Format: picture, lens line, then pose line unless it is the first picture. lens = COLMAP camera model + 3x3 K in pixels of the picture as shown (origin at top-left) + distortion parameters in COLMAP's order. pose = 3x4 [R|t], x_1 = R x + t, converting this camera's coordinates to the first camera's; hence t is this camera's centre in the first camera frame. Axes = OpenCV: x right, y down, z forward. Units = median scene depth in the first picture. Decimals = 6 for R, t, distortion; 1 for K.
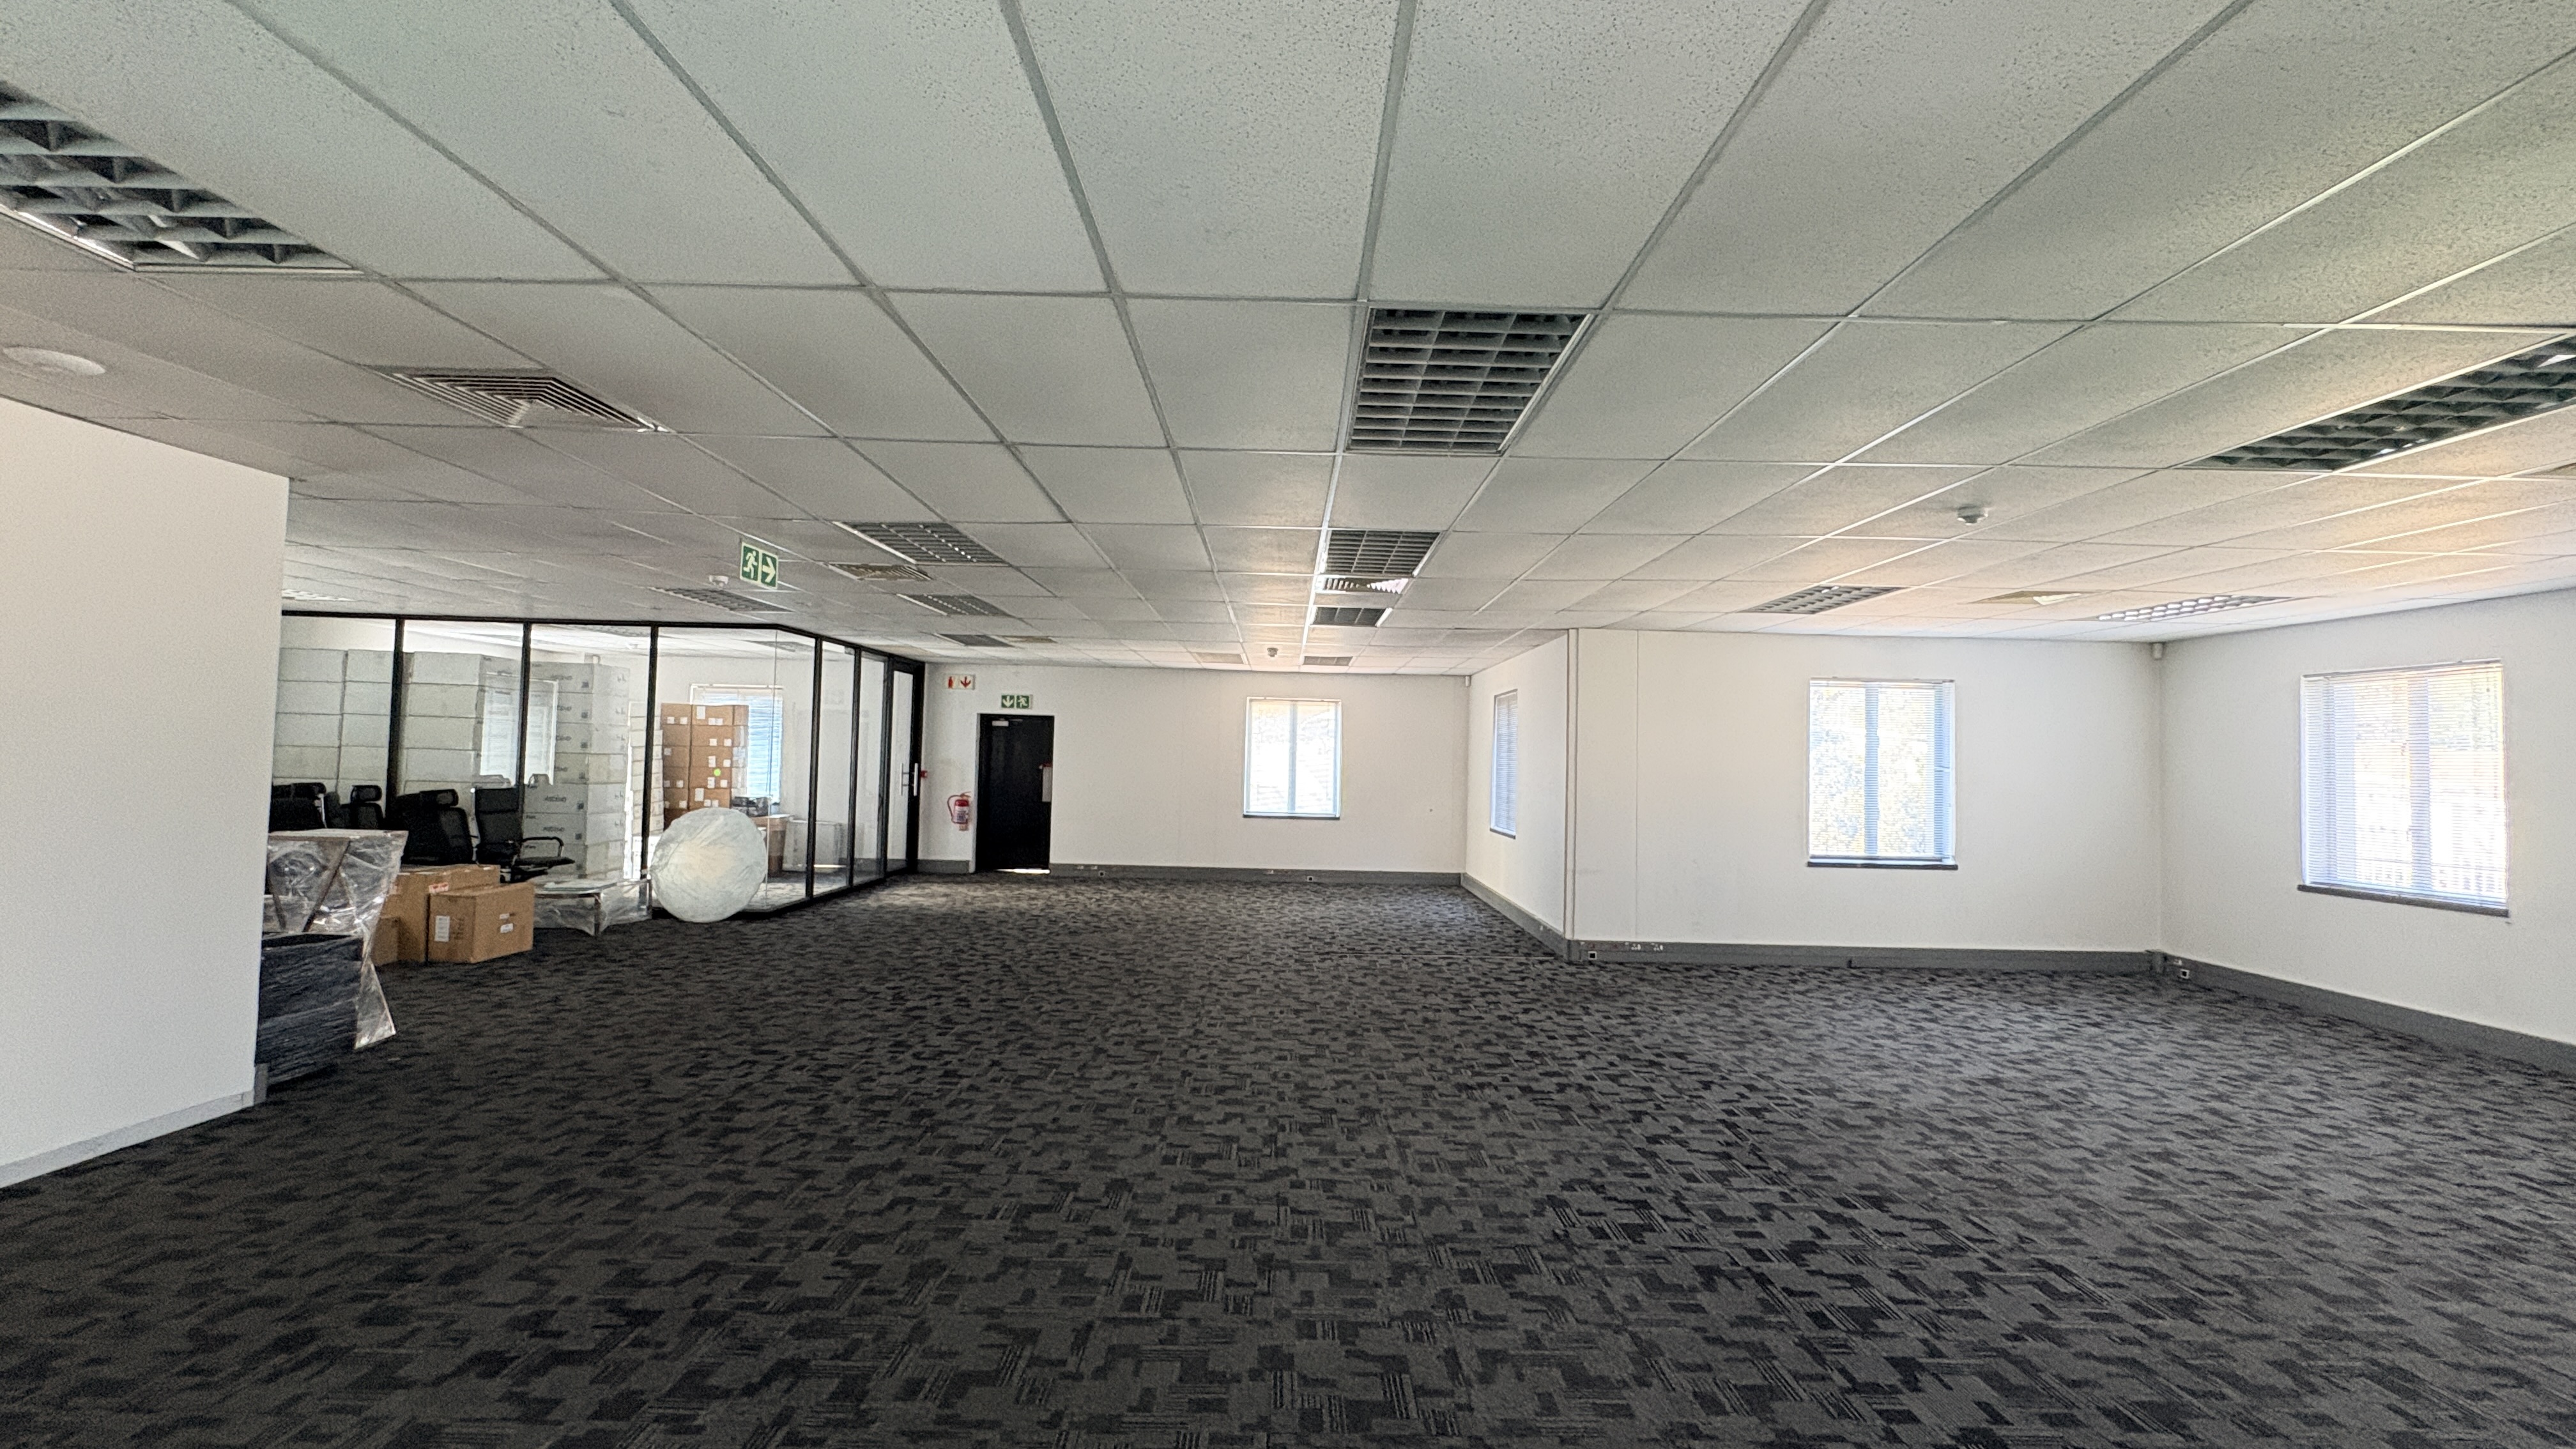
lens RADIAL K [[1022.7, 0, 1286.1], [0, 1022.7, 729.3], [0, 0, 1]] dist [-0.000965, 0.000255]
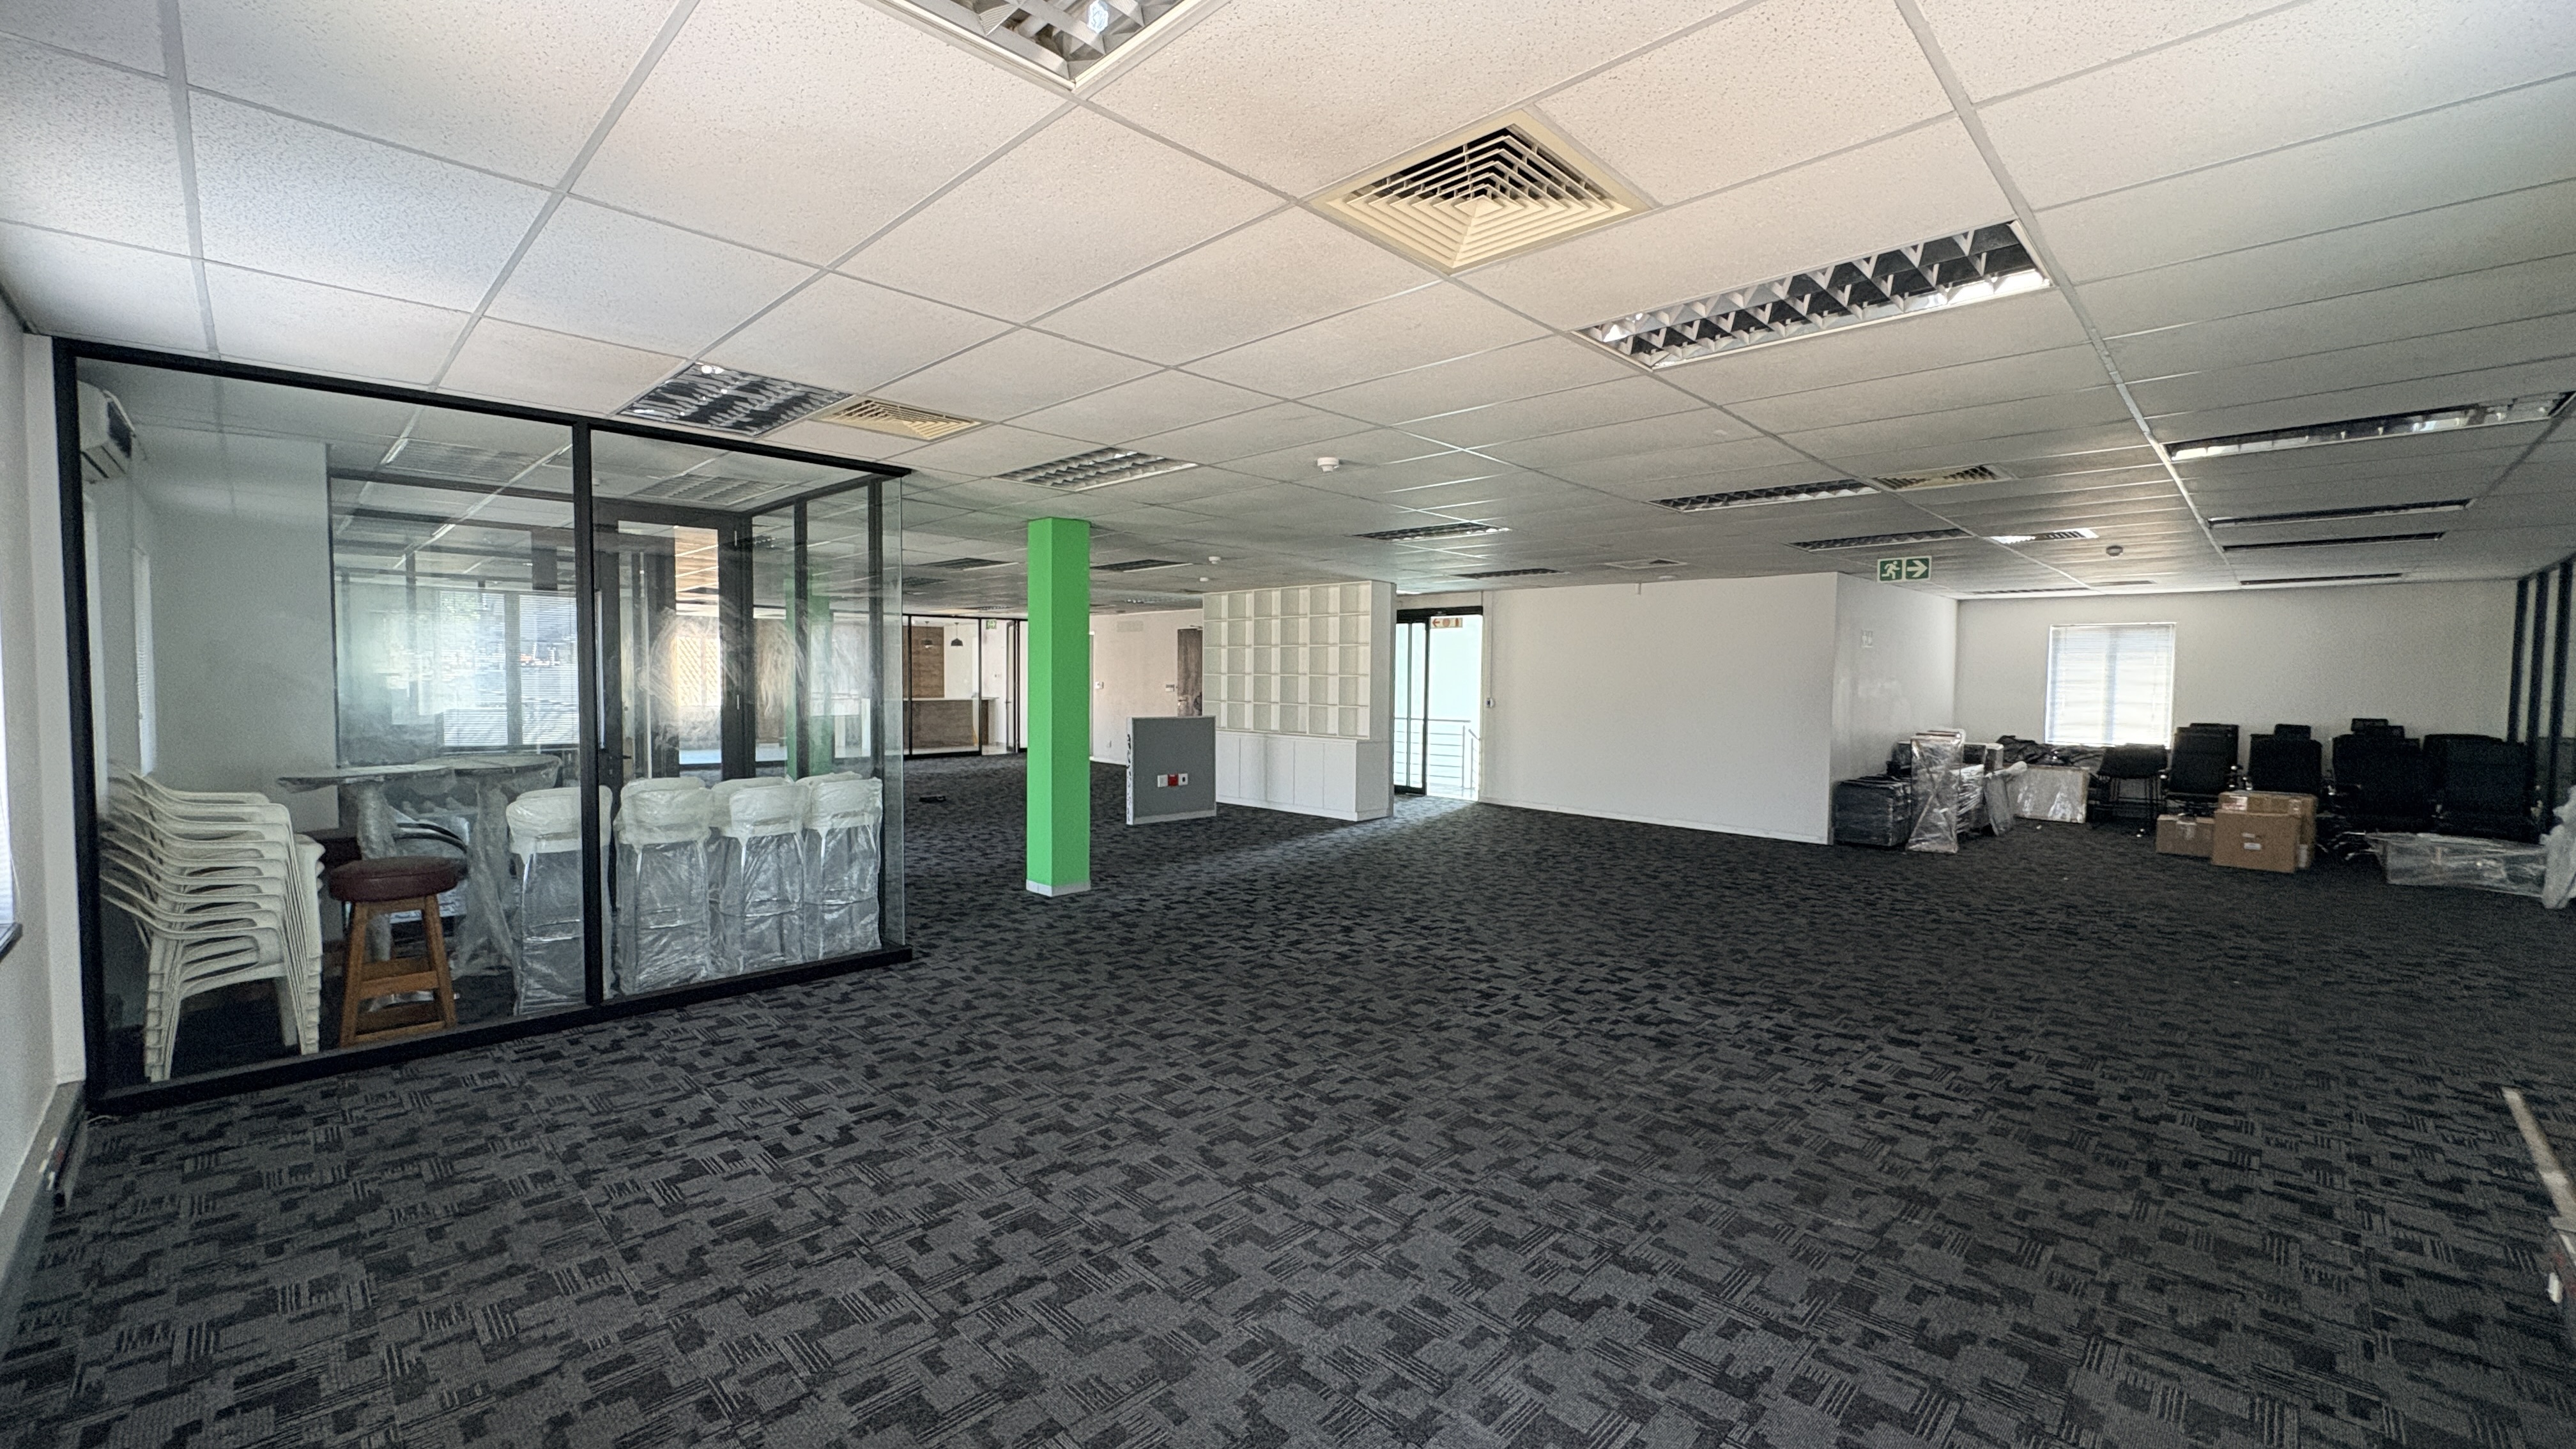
lens RADIAL K [[1022.7, 0, 1286.4], [0, 1022.7, 729.0], [0, 0, 1]] dist [-0.000965, 0.000255]
pose [[-0.704238, 0.004590, -0.709949, 1.479489], [-0.005591, 0.999912, 0.012011, 0.080560], [0.709942, 0.012428, -0.704150, 1.721254]]
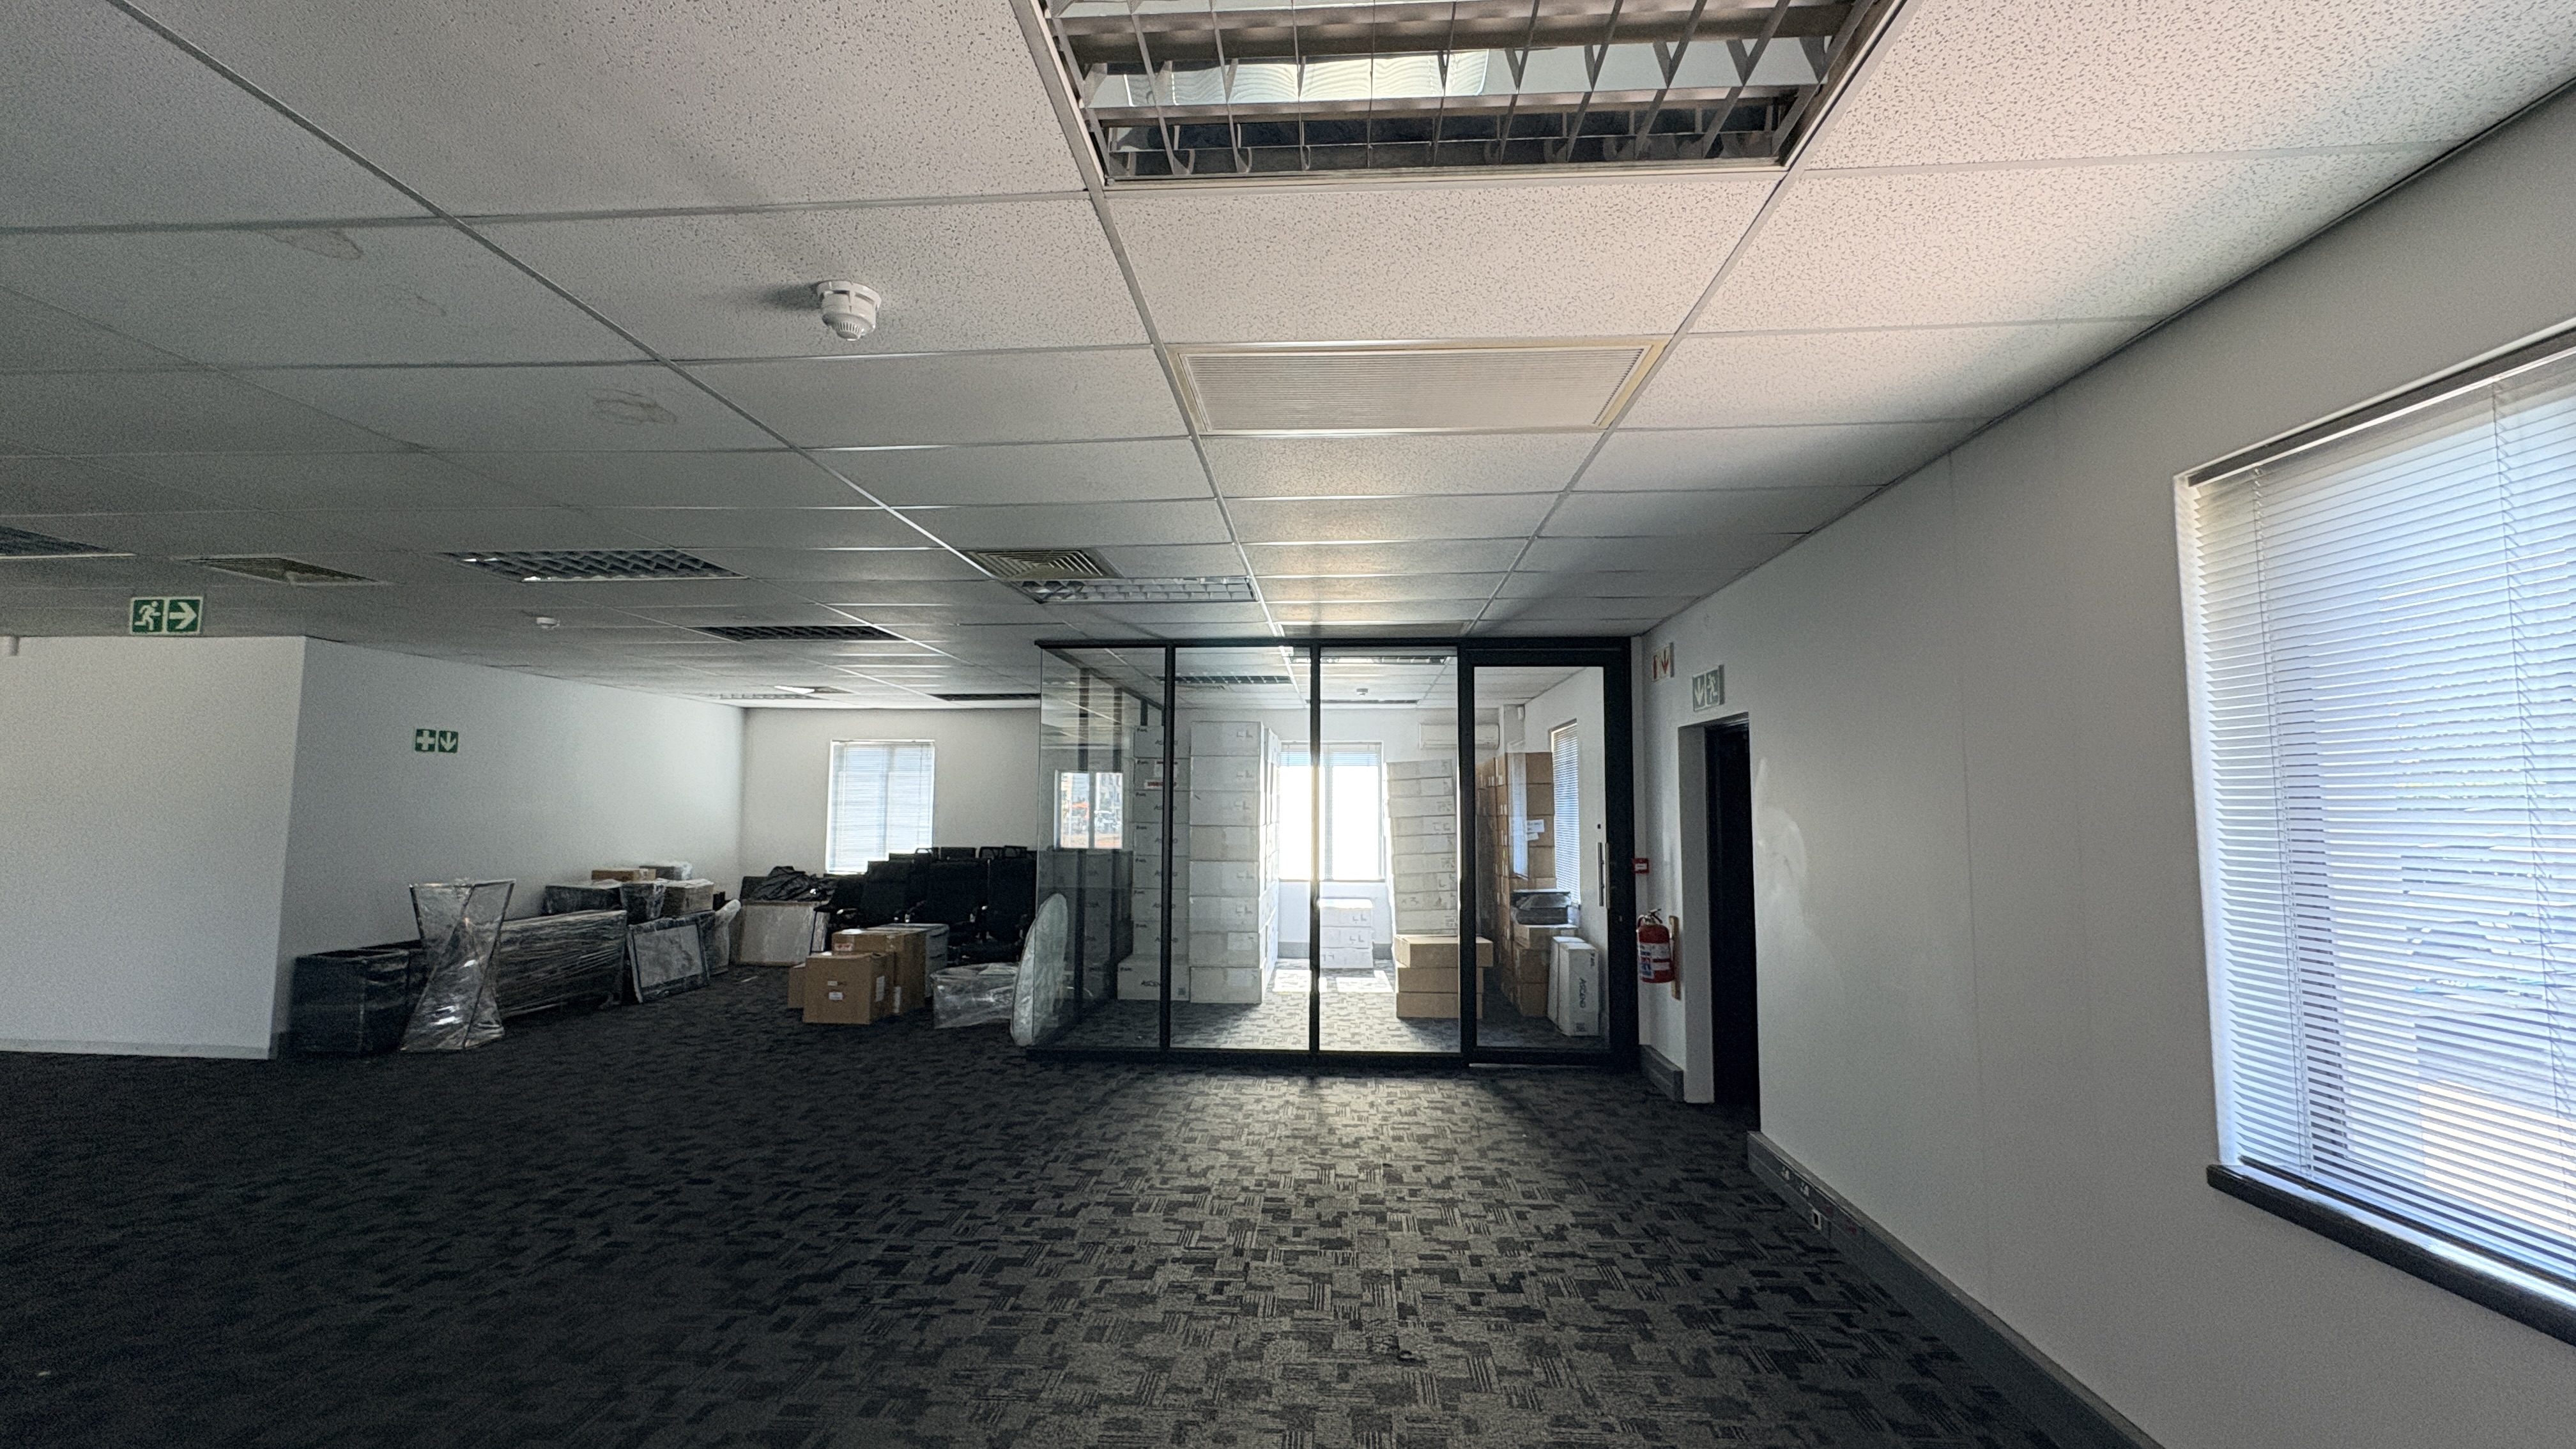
lens RADIAL K [[1022.7, 0, 1284.2], [0, 1022.7, 724.2], [0, 0, 1]] dist [-0.000965, 0.000255]
pose [[-0.060935, -0.108119, -0.992269, 0.411080], [0.022459, 0.993716, -0.109655, 0.078727], [0.997889, -0.028967, -0.058124, 2.506340]]
